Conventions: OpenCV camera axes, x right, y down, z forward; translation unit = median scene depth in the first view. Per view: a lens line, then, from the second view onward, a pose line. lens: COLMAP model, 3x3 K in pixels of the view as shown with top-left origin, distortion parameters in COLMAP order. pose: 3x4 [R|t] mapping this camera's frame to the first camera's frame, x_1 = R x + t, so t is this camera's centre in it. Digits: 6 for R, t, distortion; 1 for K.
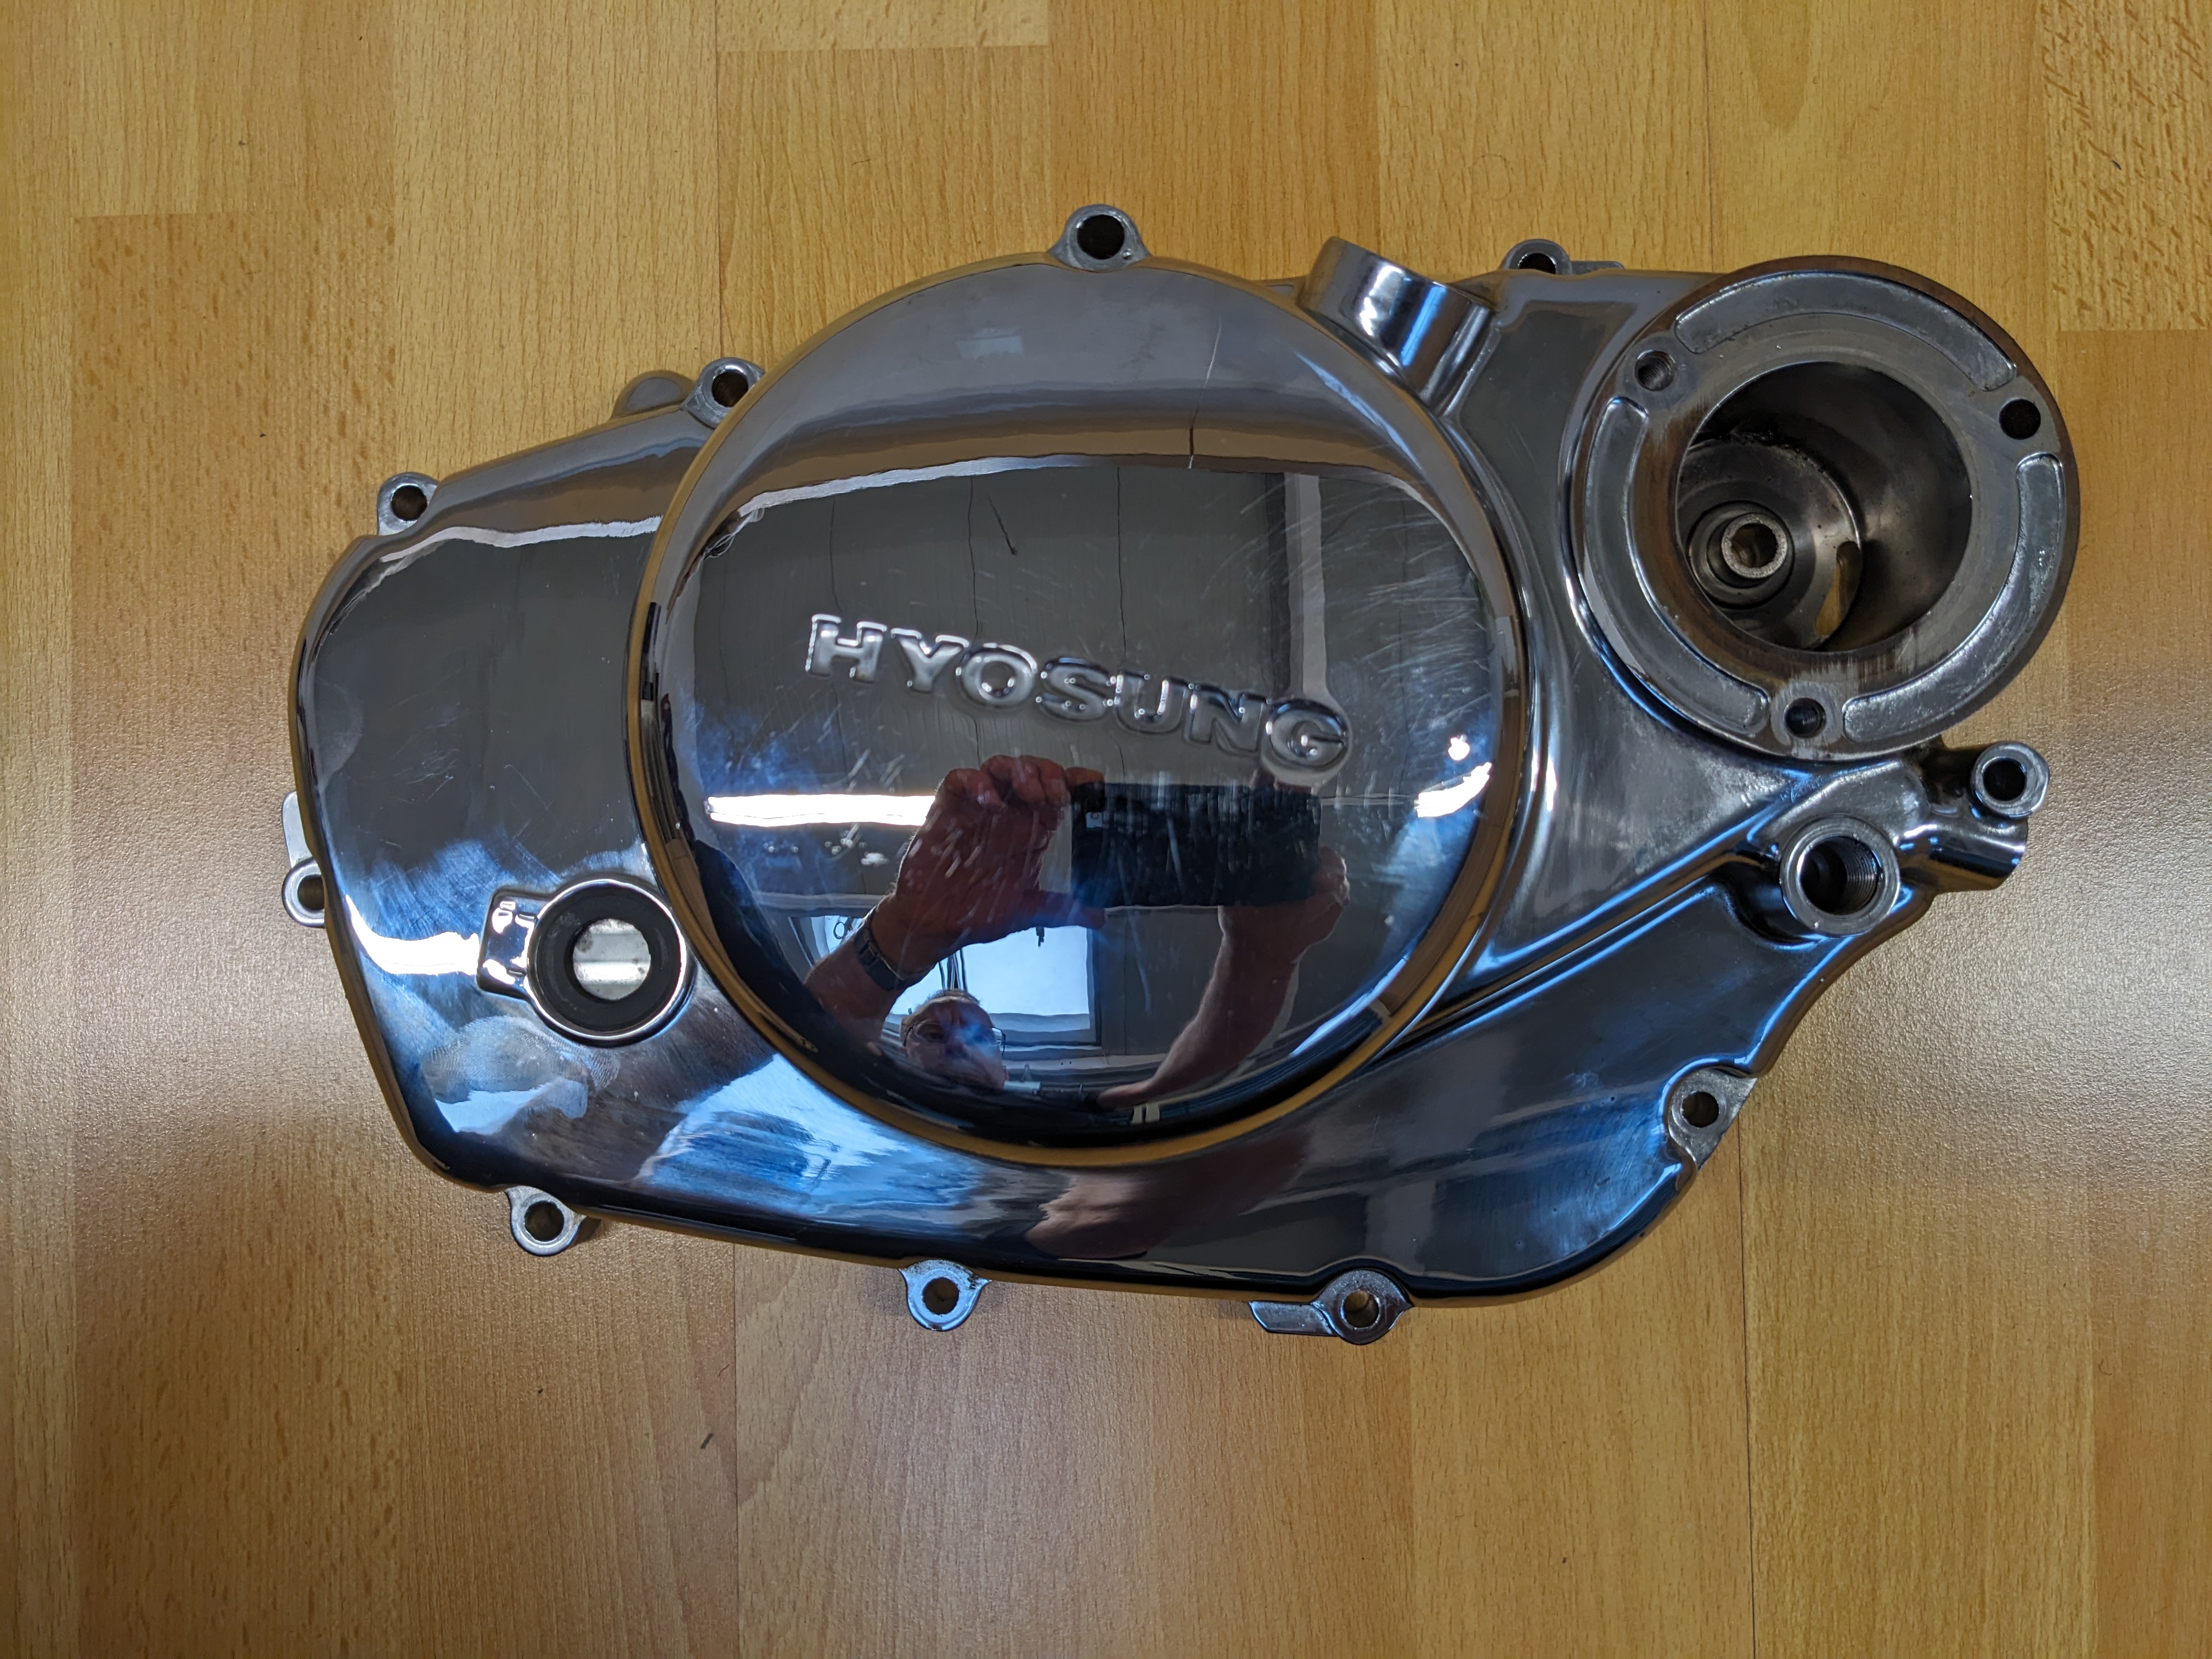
lens RADIAL K [[1720.9, 0, 1108.7], [0, 1720.9, 840.7], [0, 0, 1]] dist [0.028953, -0.071379]
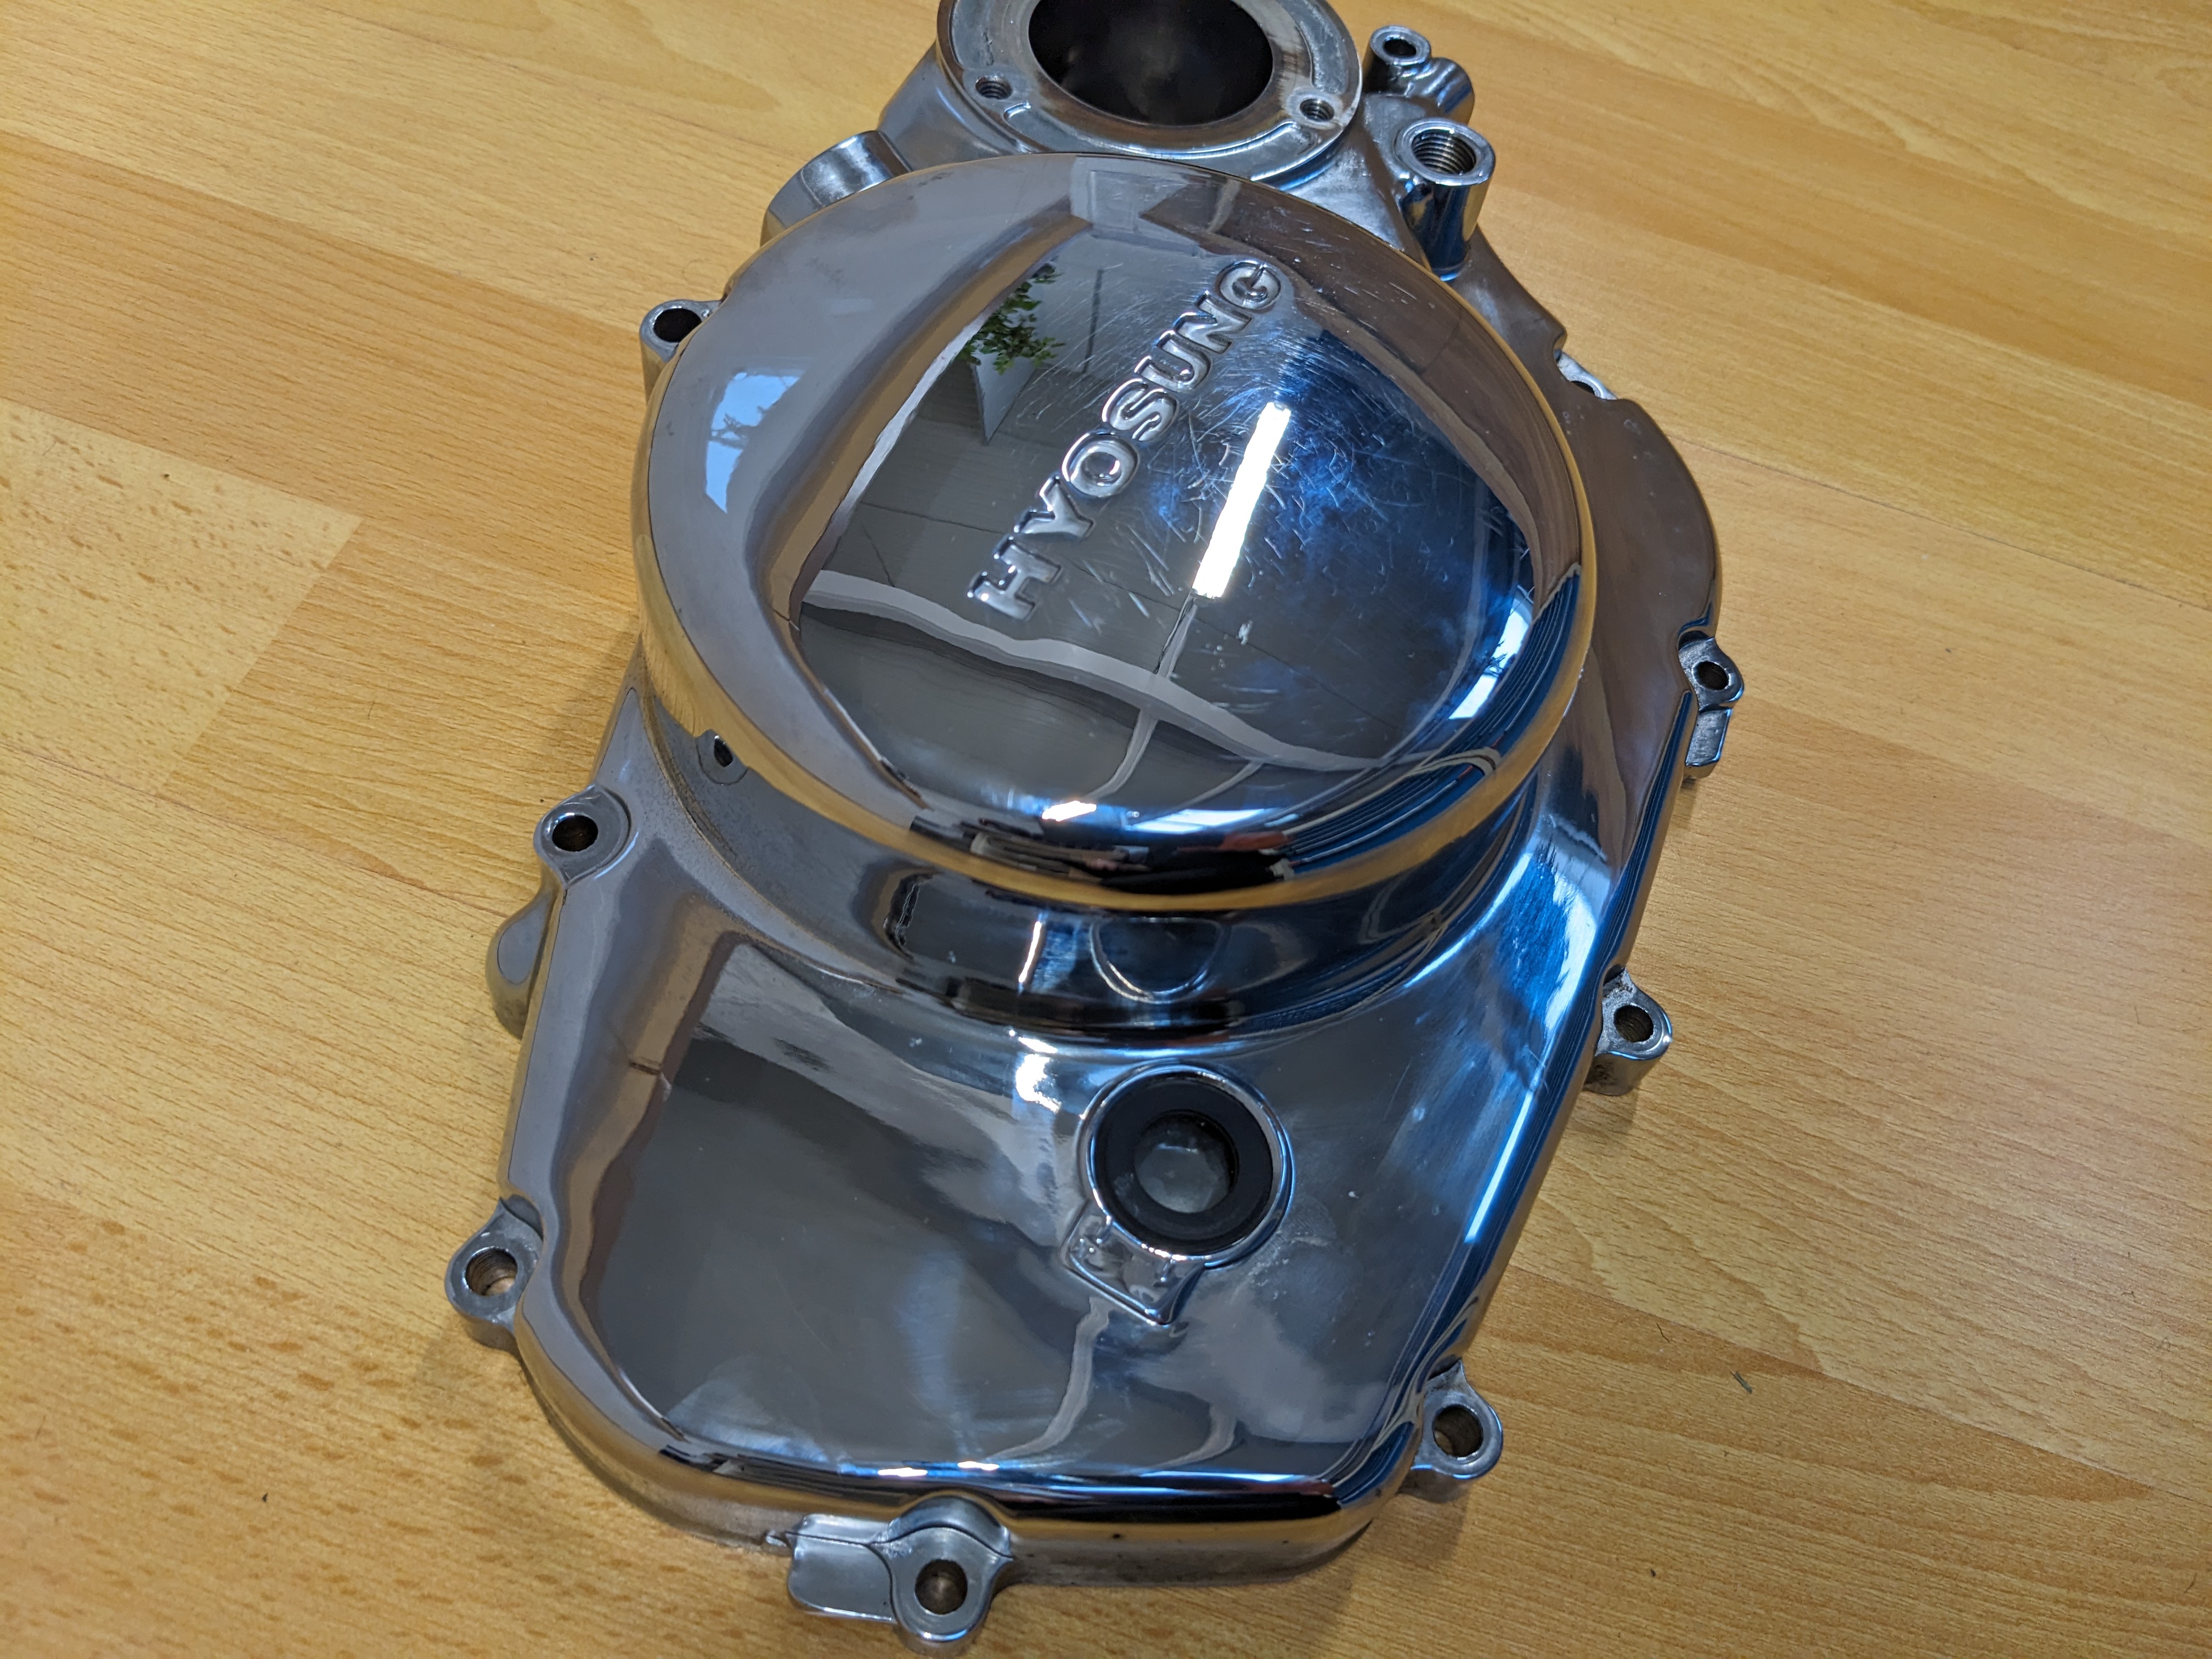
lens RADIAL K [[1720.9, 0, 1105.8], [0, 1720.9, 833.5], [0, 0, 1]] dist [0.028953, -0.071379]
pose [[0.316817, -0.784460, 0.533150, -0.542765], [0.934973, 0.352844, -0.036430, 0.009231], [-0.159541, 0.510023, 0.845236, 0.233389]]
